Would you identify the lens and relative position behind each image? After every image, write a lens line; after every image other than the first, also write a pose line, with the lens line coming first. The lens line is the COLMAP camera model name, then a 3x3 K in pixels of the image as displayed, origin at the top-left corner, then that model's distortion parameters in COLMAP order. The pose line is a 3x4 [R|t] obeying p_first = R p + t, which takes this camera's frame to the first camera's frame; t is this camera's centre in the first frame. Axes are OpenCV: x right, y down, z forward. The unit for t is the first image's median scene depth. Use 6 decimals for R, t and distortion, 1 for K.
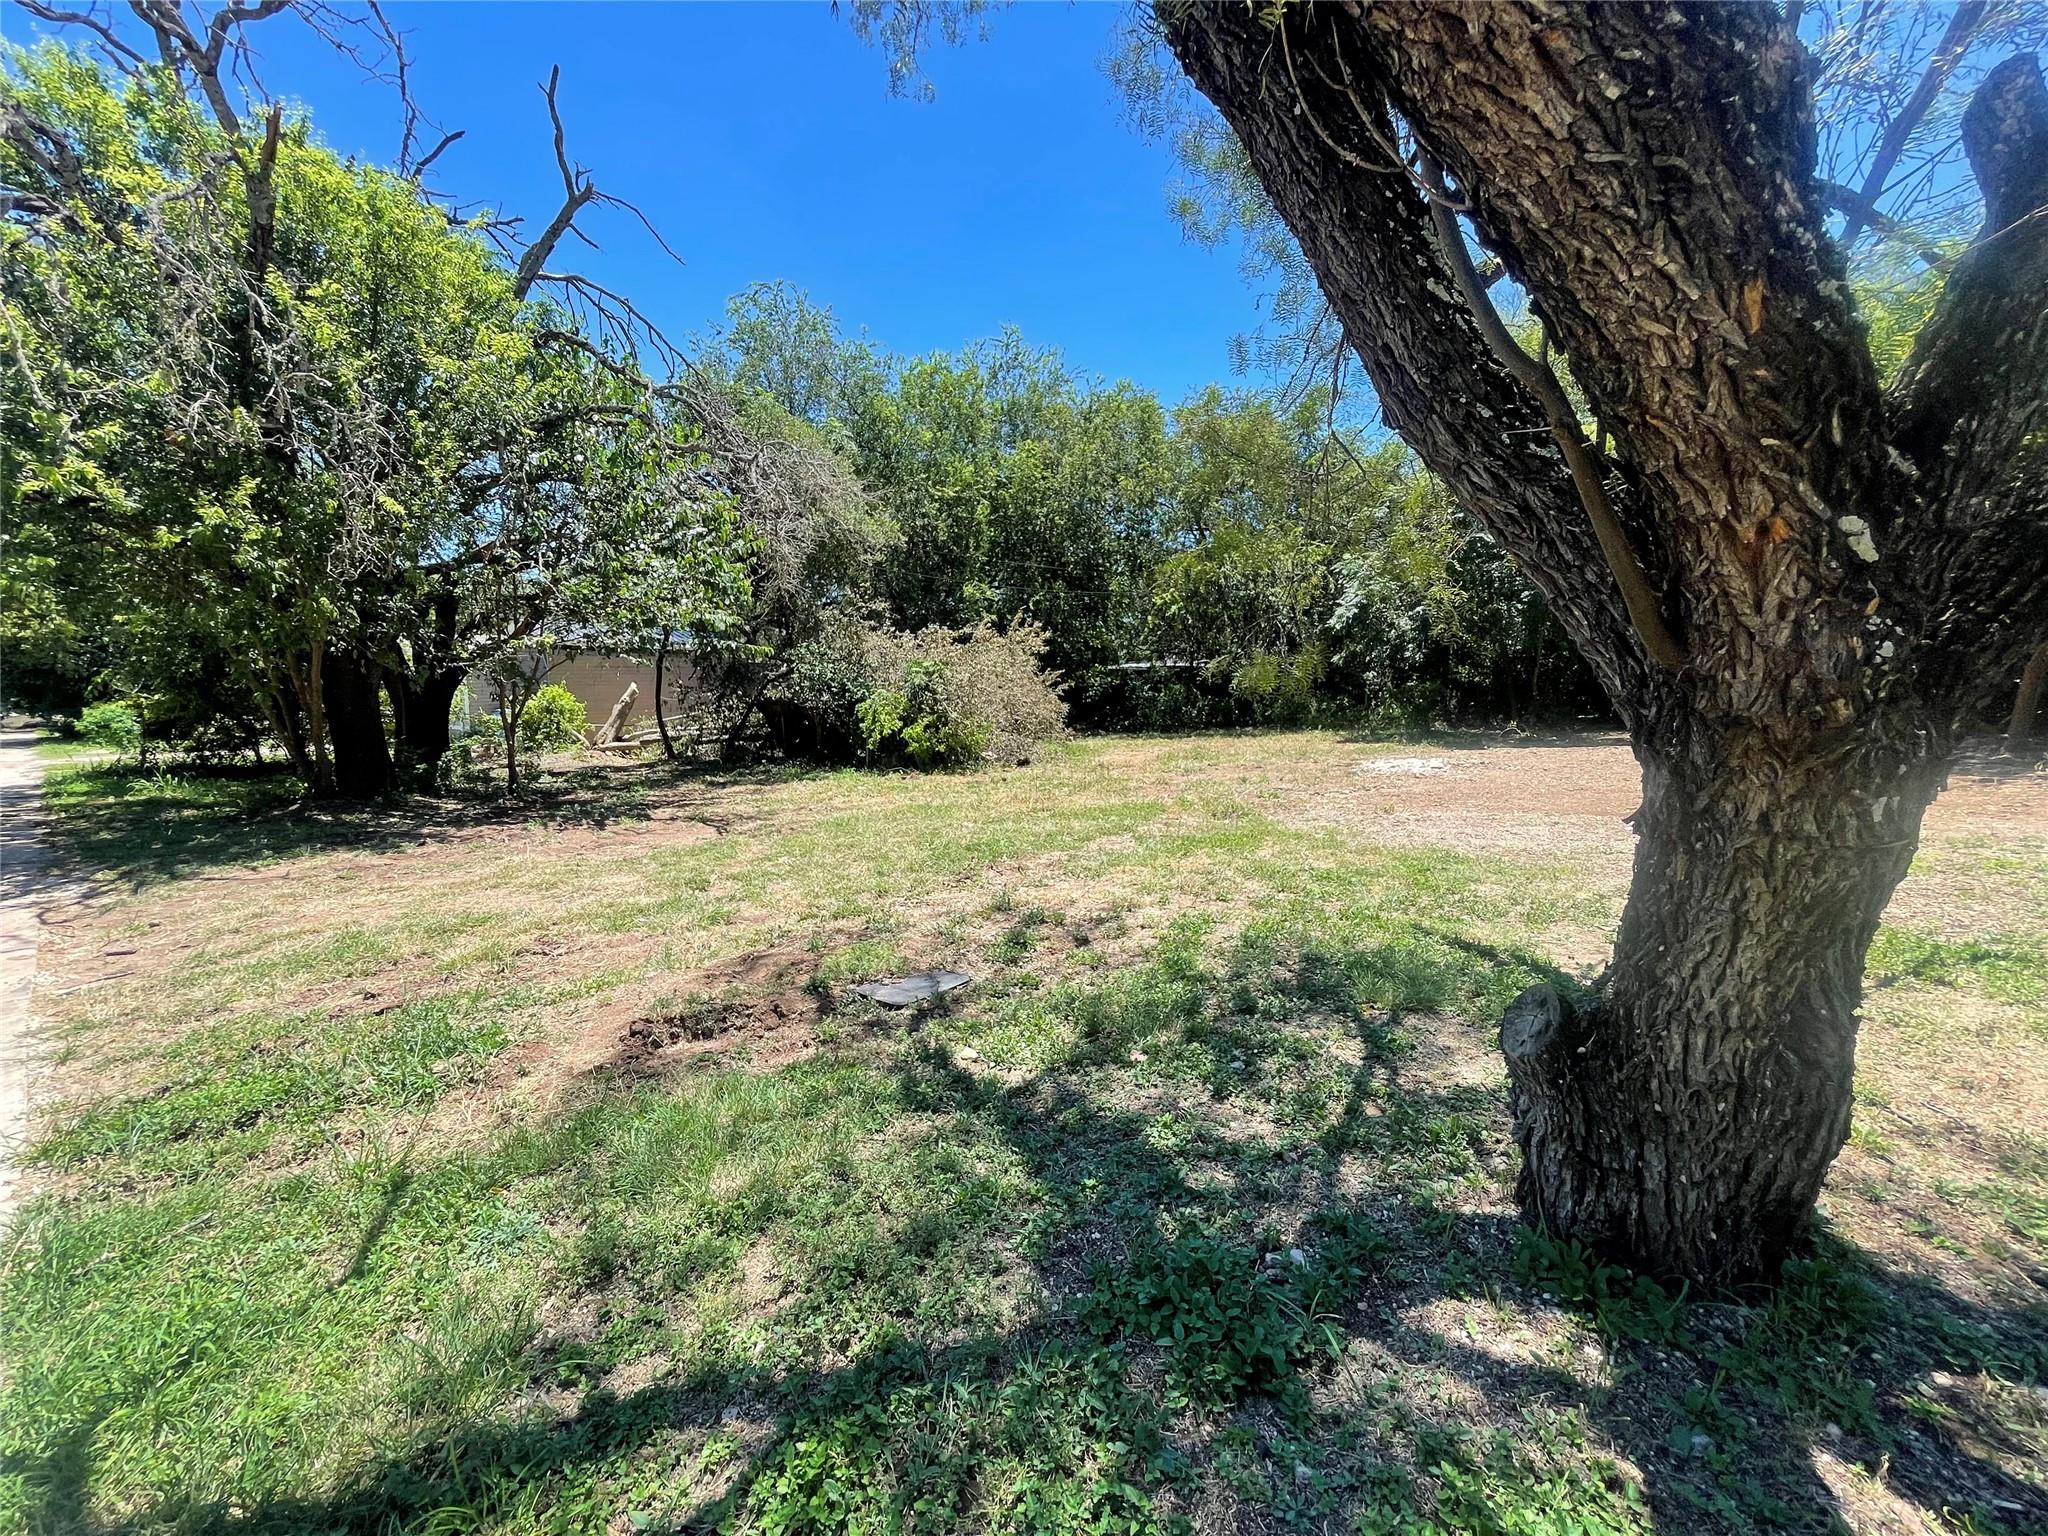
lens RADIAL K [[826.7, 0, 1013.0], [0, 826.7, 785.4], [0, 0, 1]] dist [-0.001470, -0.000656]
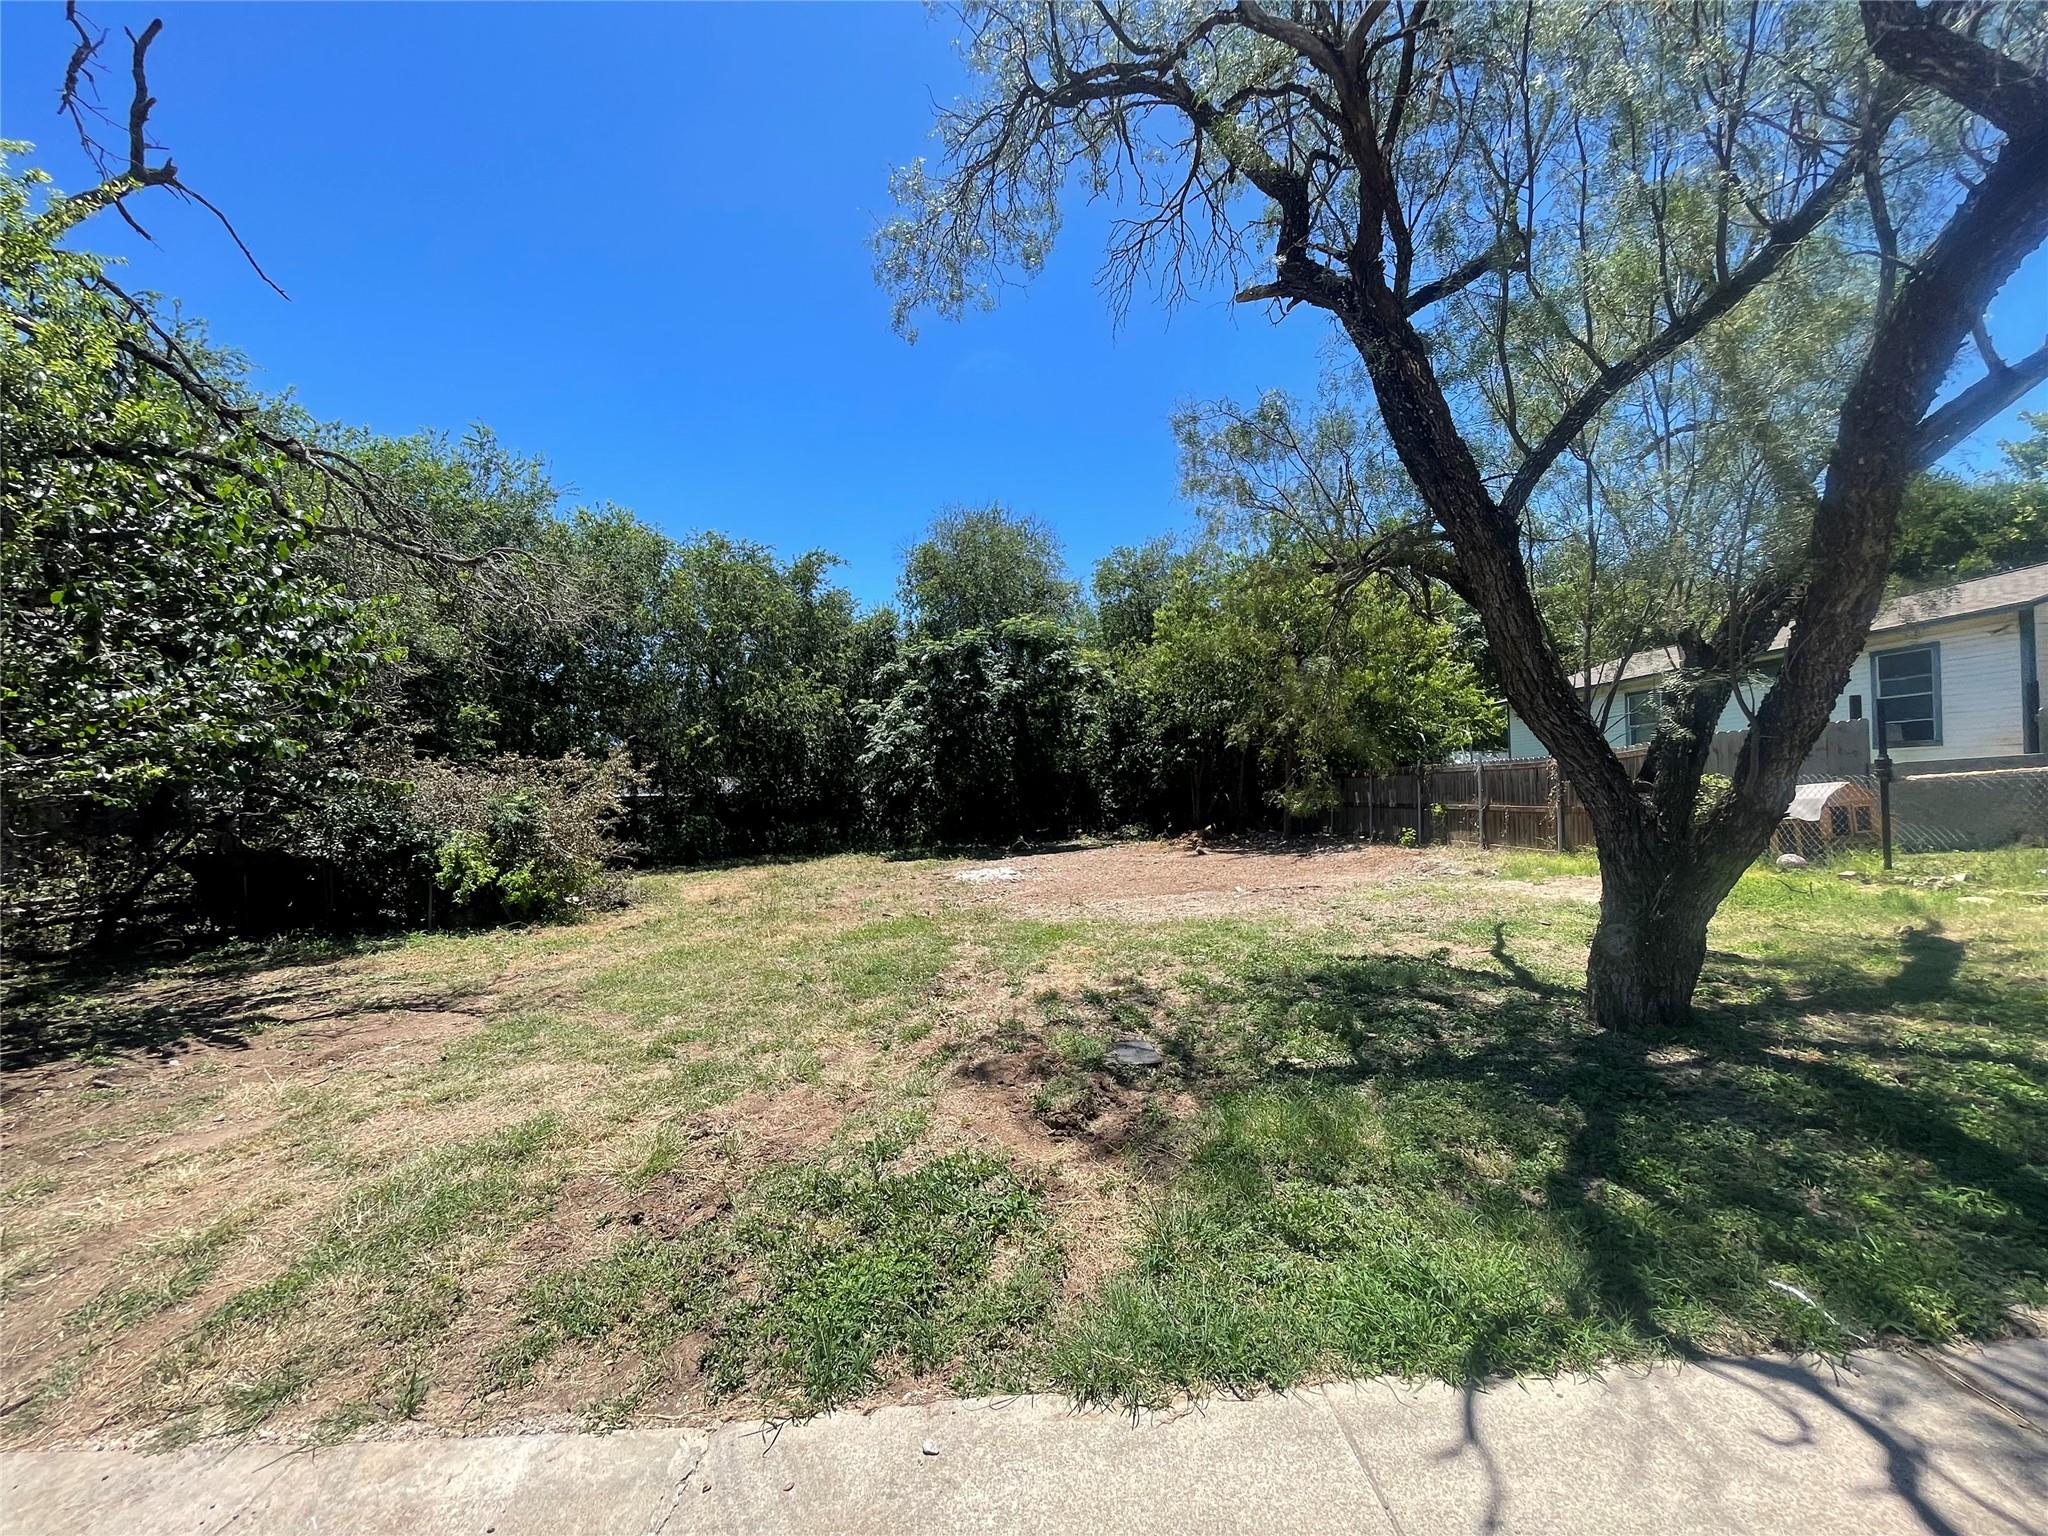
lens RADIAL K [[826.7, 0, 1013.0], [0, 826.7, 785.4], [0, 0, 1]] dist [-0.001470, -0.000656]
pose [[0.763076, -0.003431, 0.646300, -0.269551], [0.102909, 0.987873, -0.116260, -0.007736], [-0.638063, 0.155225, 0.754175, 0.024013]]
